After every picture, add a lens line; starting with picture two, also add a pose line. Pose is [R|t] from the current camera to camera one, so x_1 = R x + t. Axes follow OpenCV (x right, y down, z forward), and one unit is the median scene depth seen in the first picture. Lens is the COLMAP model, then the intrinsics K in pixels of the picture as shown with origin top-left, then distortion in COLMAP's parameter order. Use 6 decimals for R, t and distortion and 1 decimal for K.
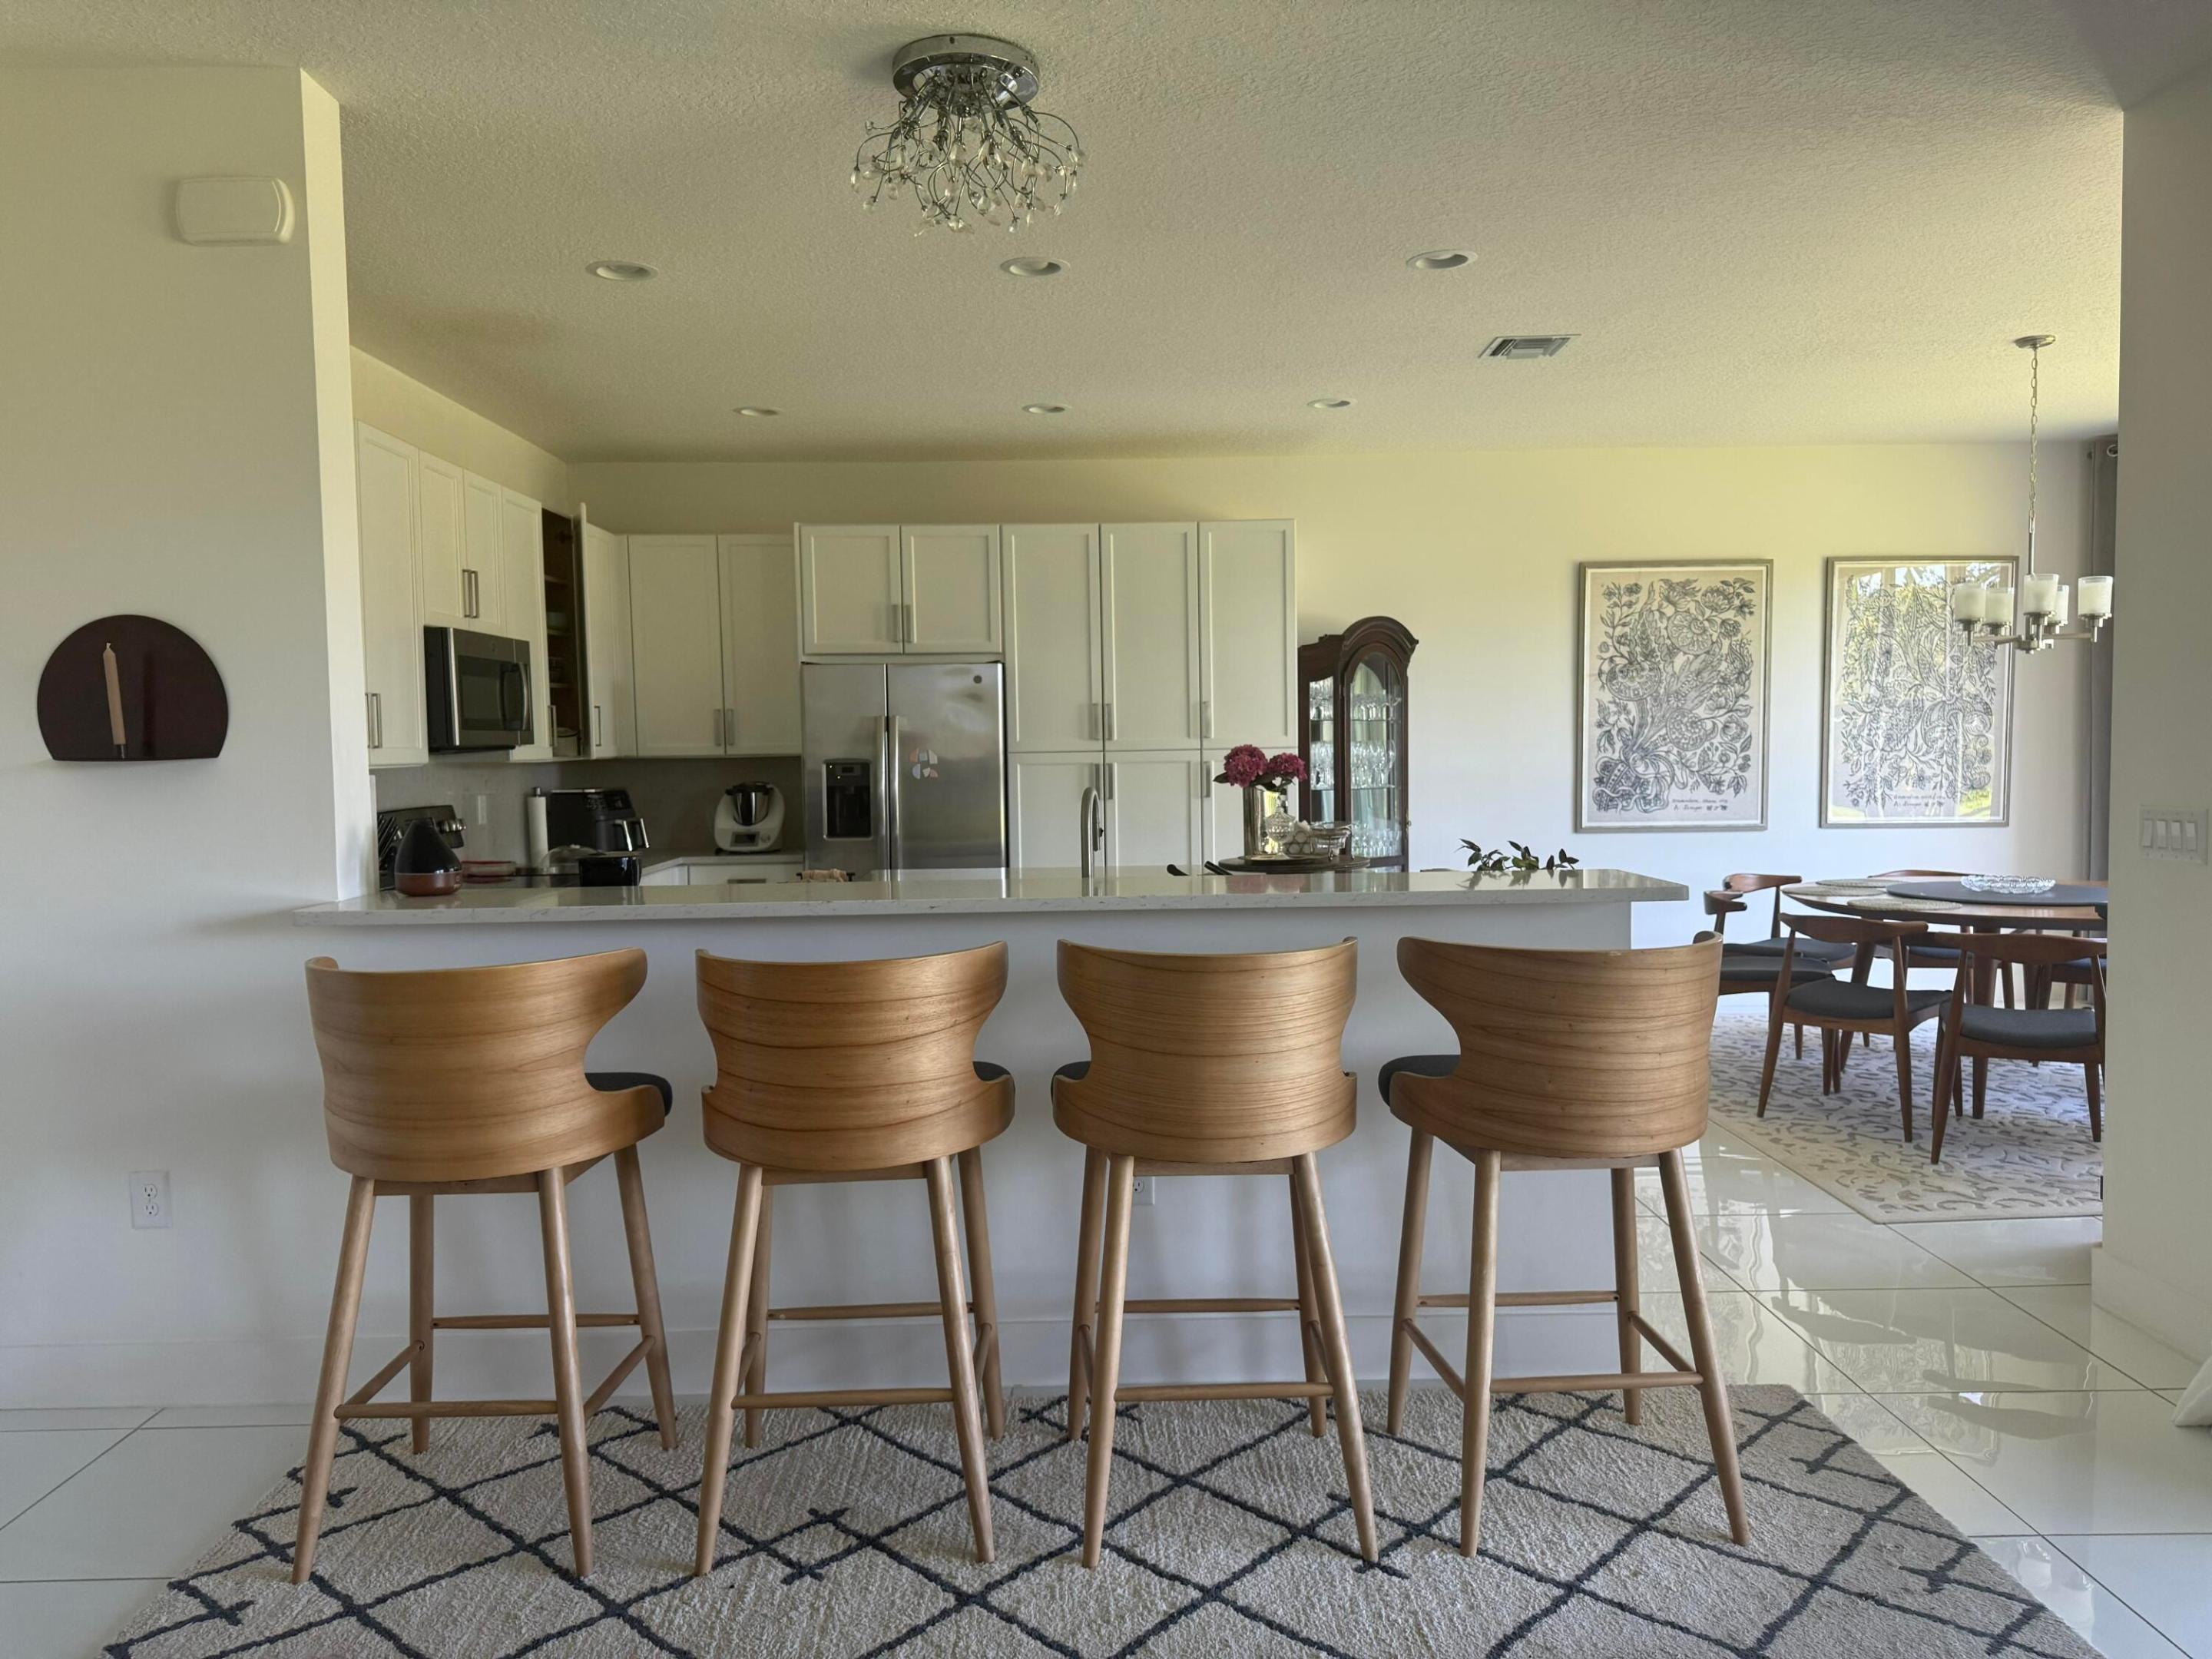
lens RADIAL K [[1533.8, 0, 1092.4], [0, 1533.8, 834.1], [0, 0, 1]] dist [0.049384, -0.070995]
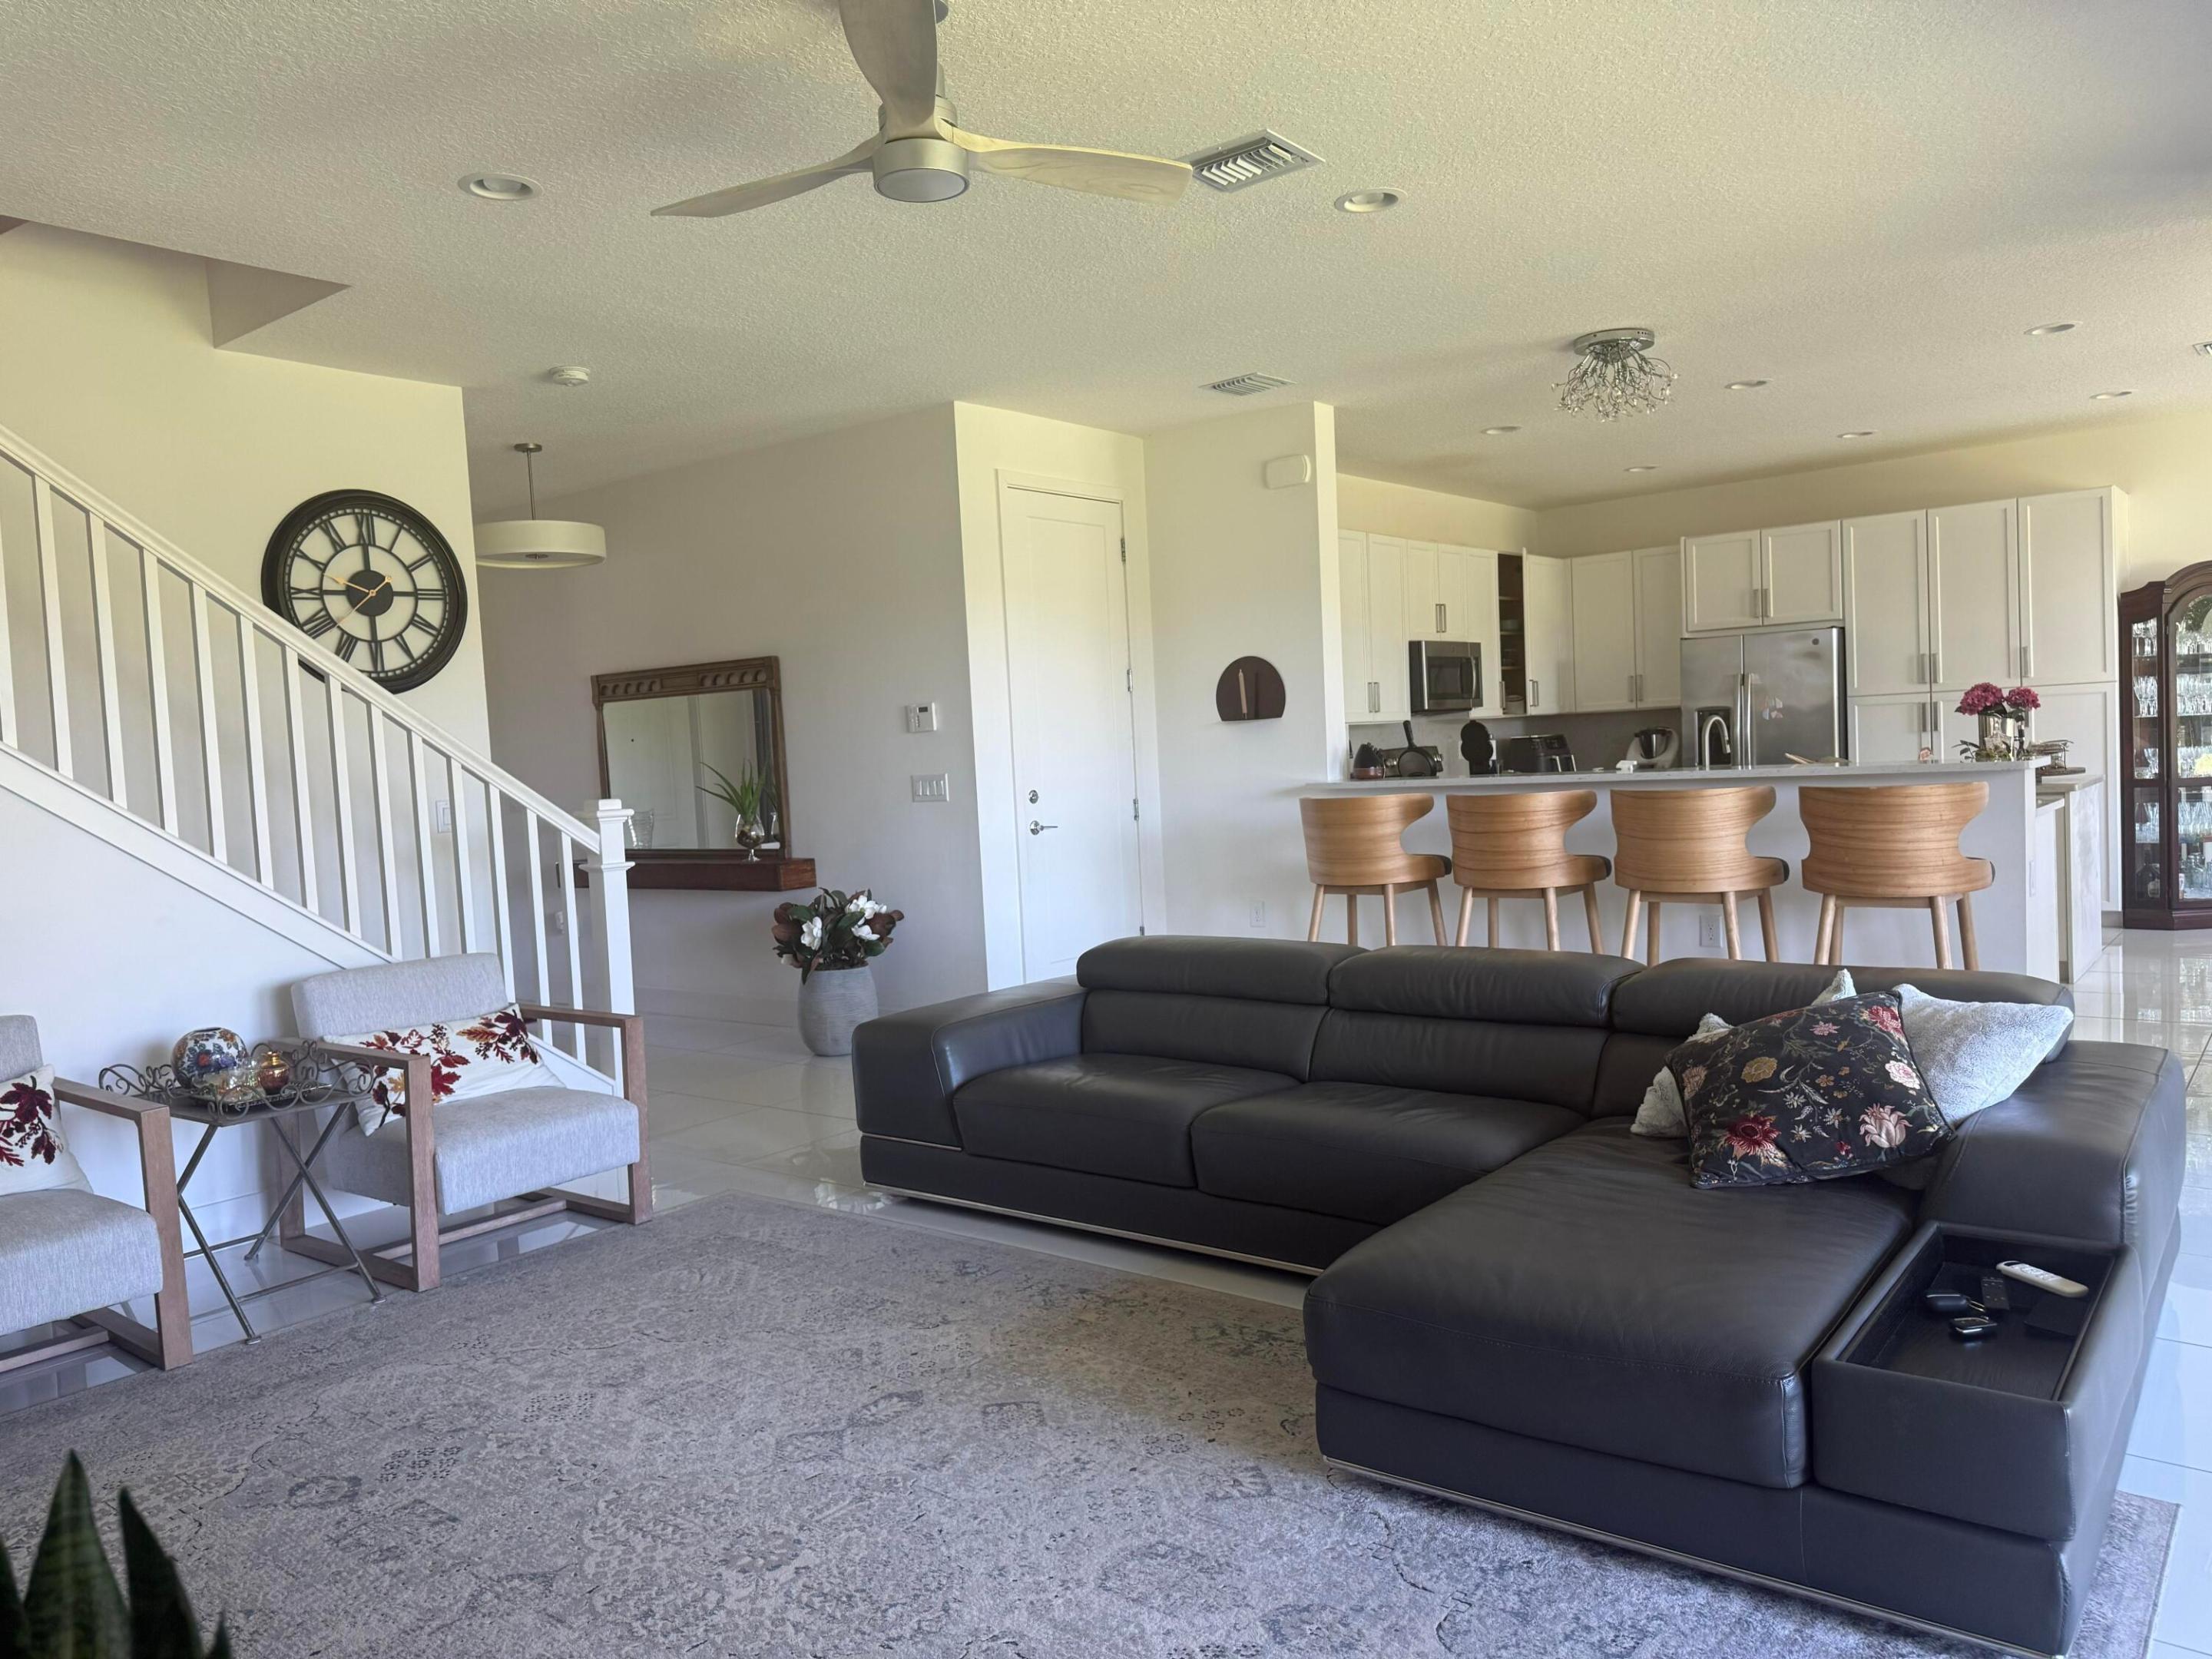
lens RADIAL K [[1533.8, 0, 1092.4], [0, 1533.8, 834.1], [0, 0, 1]] dist [0.049384, -0.070995]
pose [[0.760925, 0.011474, -0.648739, 0.333187], [0.002736, 0.999778, 0.020891, 0.035868], [0.648835, -0.017671, 0.760724, -0.433879]]
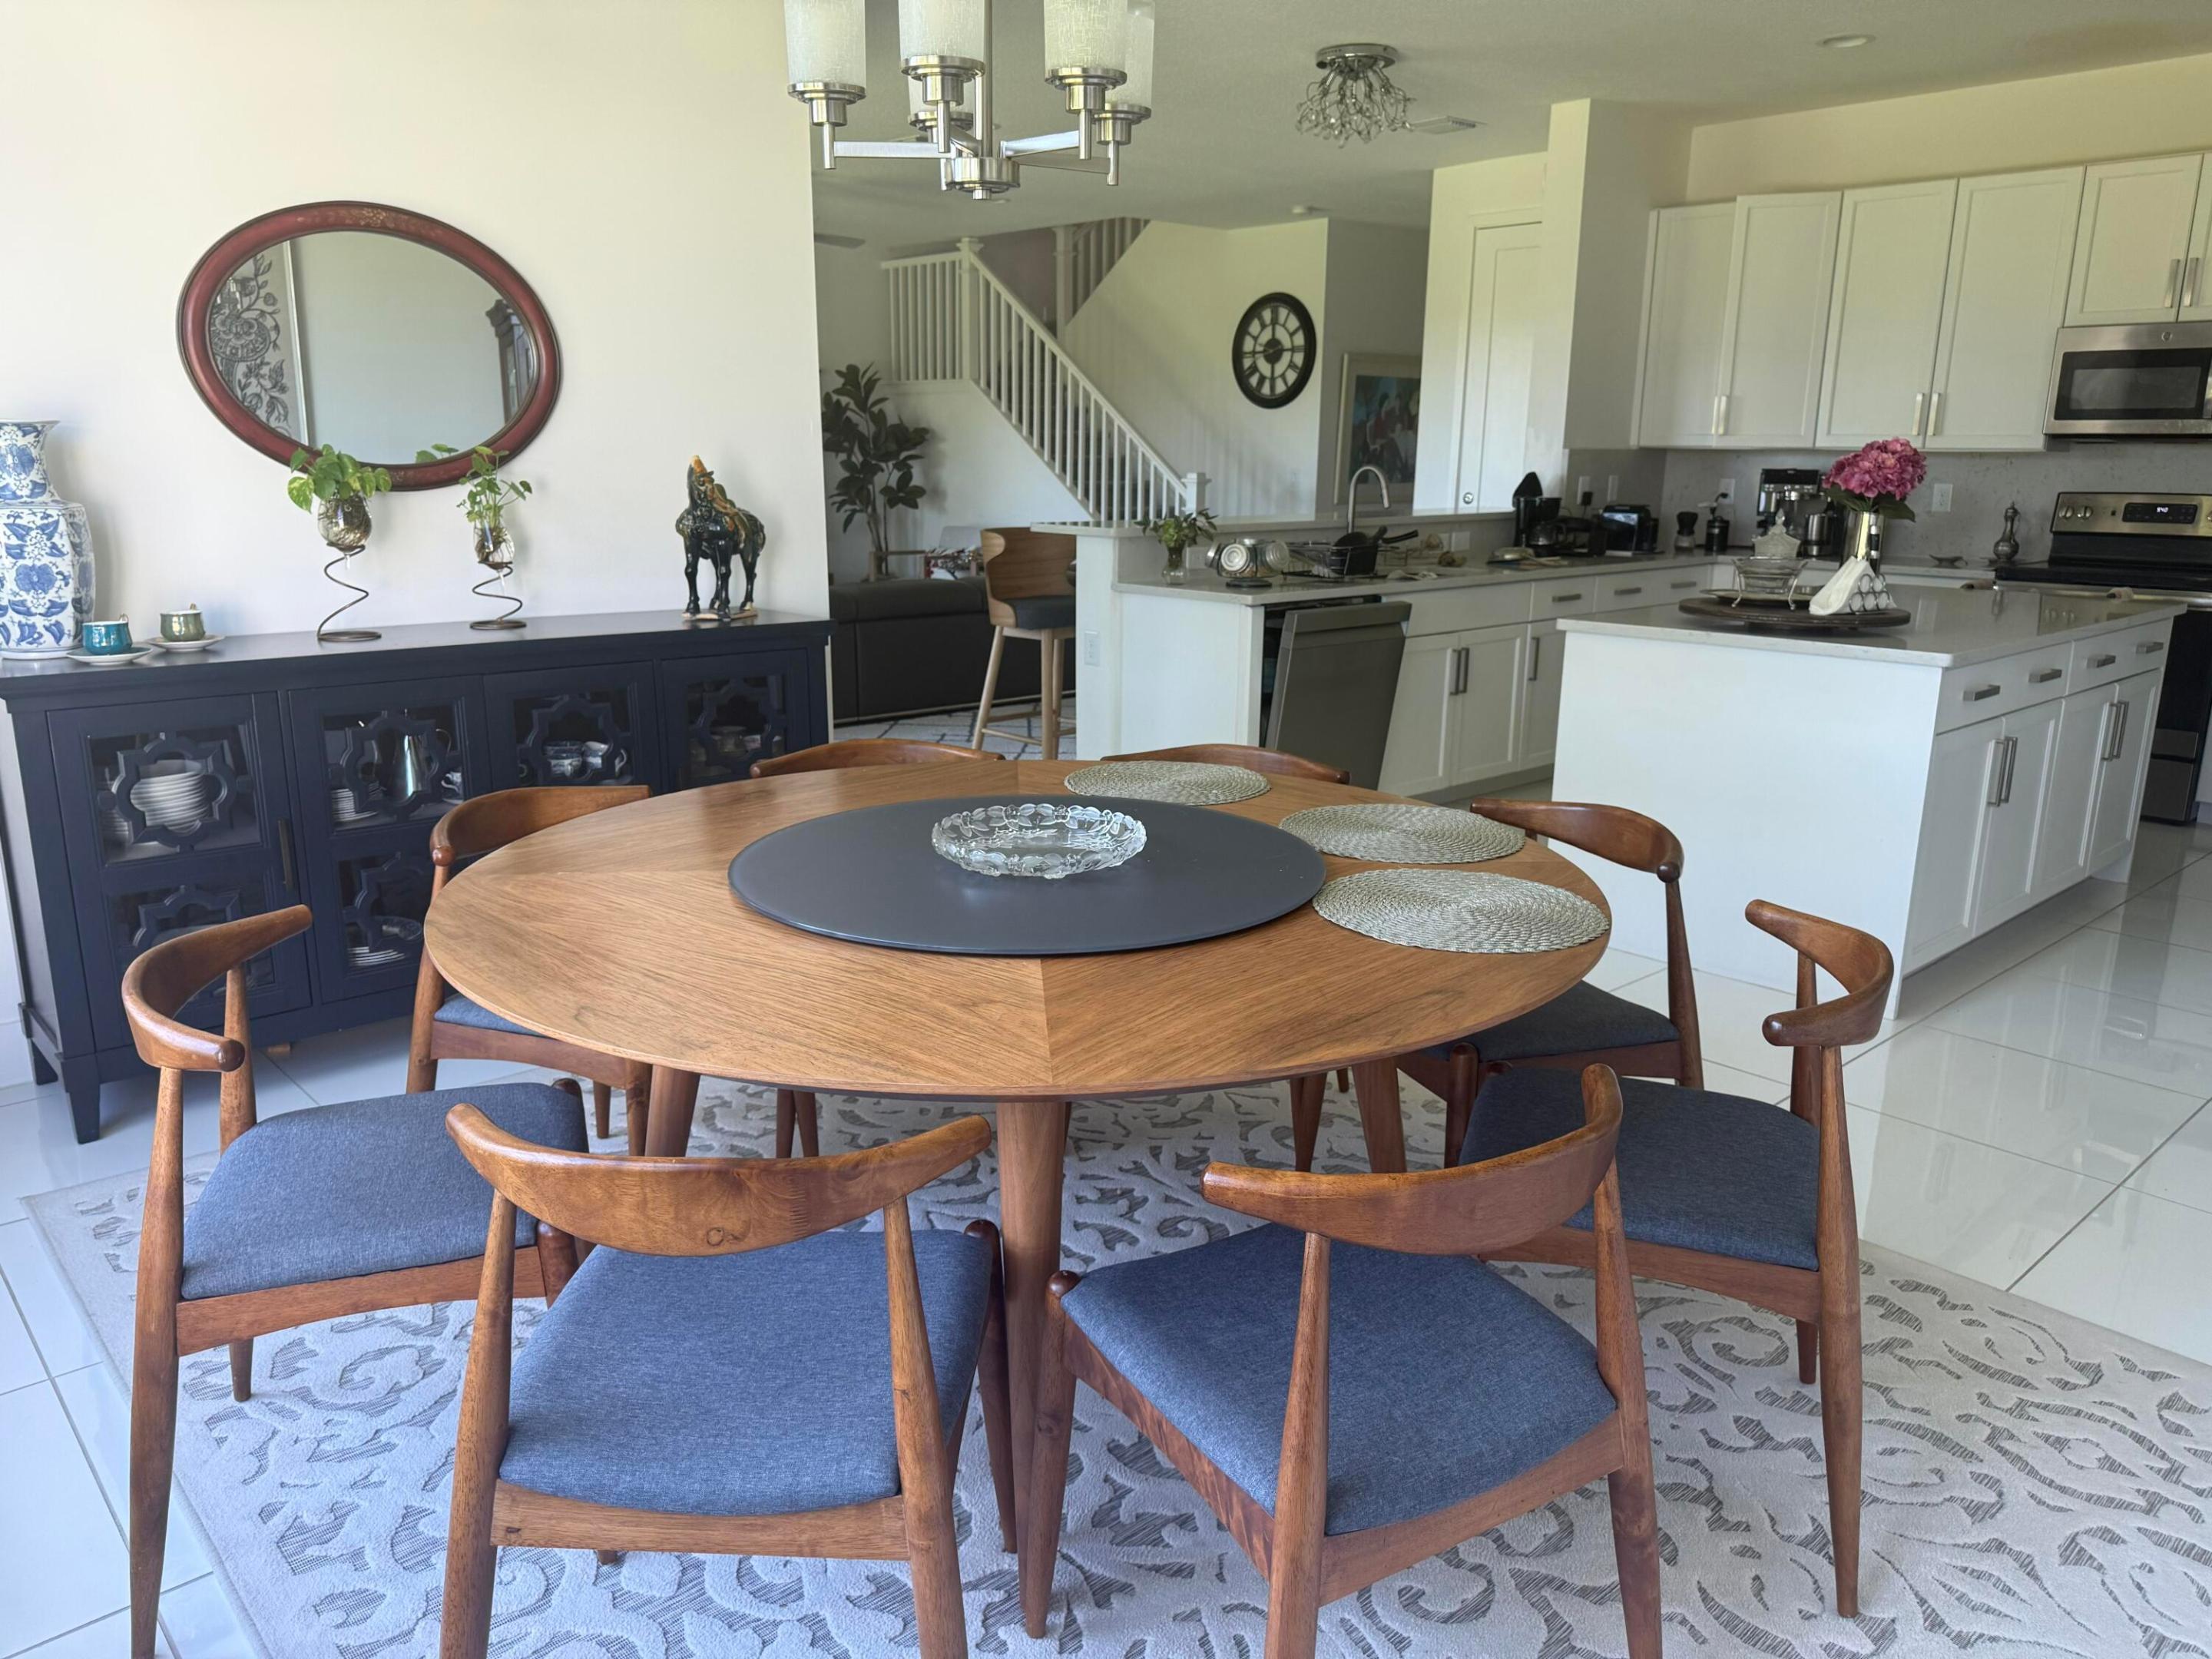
lens RADIAL K [[1533.8, 0, 1092.4], [0, 1533.8, 834.1], [0, 0, 1]] dist [0.049384, -0.070995]
pose [[-0.741413, 0.170041, -0.649148, 0.738728], [-0.036643, 0.955661, 0.292182, -0.065999], [0.670048, 0.240414, -0.702309, 1.126580]]
